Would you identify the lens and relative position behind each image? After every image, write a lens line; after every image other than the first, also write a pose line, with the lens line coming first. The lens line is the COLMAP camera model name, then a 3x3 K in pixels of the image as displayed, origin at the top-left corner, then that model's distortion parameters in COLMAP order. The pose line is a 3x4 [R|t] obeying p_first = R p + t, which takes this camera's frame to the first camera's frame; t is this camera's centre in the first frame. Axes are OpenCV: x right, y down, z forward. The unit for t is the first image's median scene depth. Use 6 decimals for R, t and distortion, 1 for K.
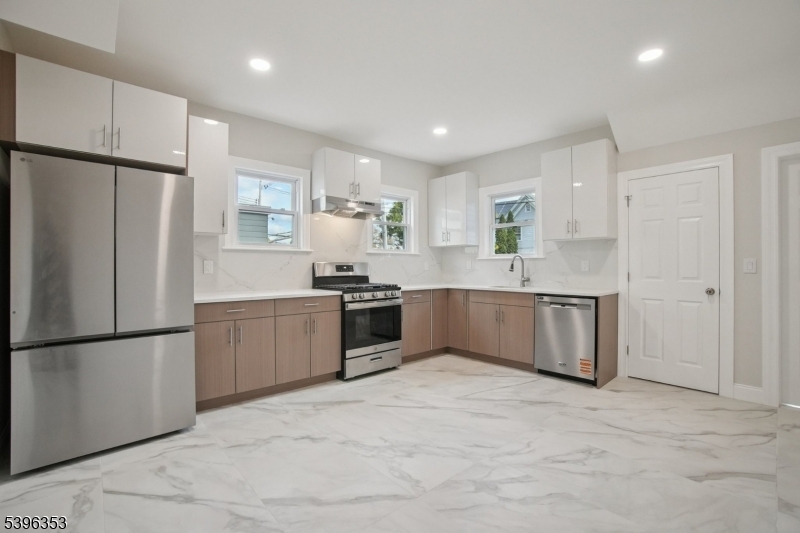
lens RADIAL K [[361.5, 0, 402.0], [0, 361.5, 267.6], [0, 0, 1]] dist [-0.043379, 0.004680]
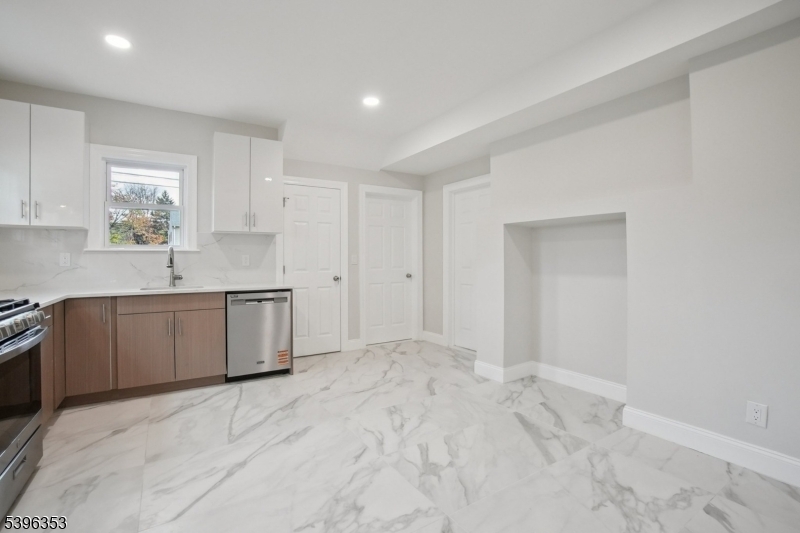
lens RADIAL K [[361.5, 0, 384.5], [0, 361.5, 259.6], [0, 0, 1]] dist [-0.043379, 0.004680]
pose [[0.191769, 0.000437, 0.981440, -0.464650], [0.008014, 0.999966, -0.002011, -0.001898], [-0.981407, 0.008251, 0.191759, 0.522705]]
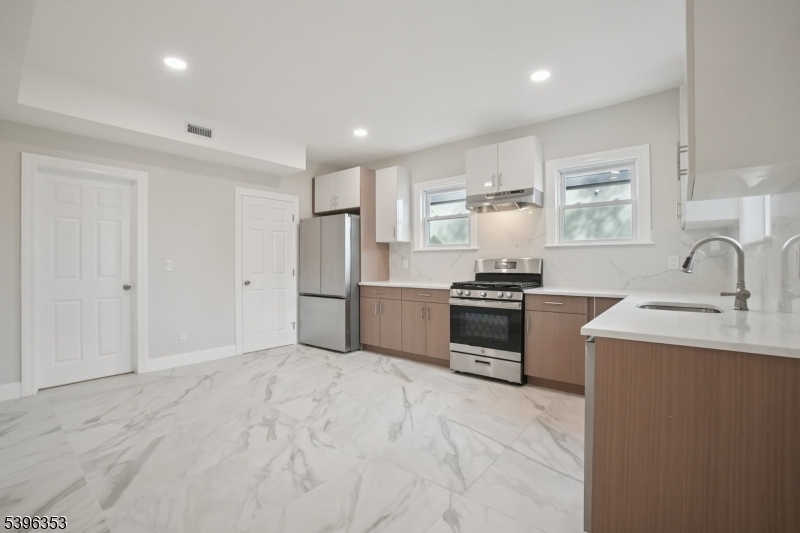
lens RADIAL K [[369.4, 0, 380.0], [0, 369.4, 258.4], [0, 0, 1]] dist [-0.042173, 0.001215]
pose [[0.100905, -0.016741, -0.994755, 0.954934], [-0.001952, 0.999853, -0.017025, 0.002278], [0.994894, 0.003660, 0.100858, 0.723381]]
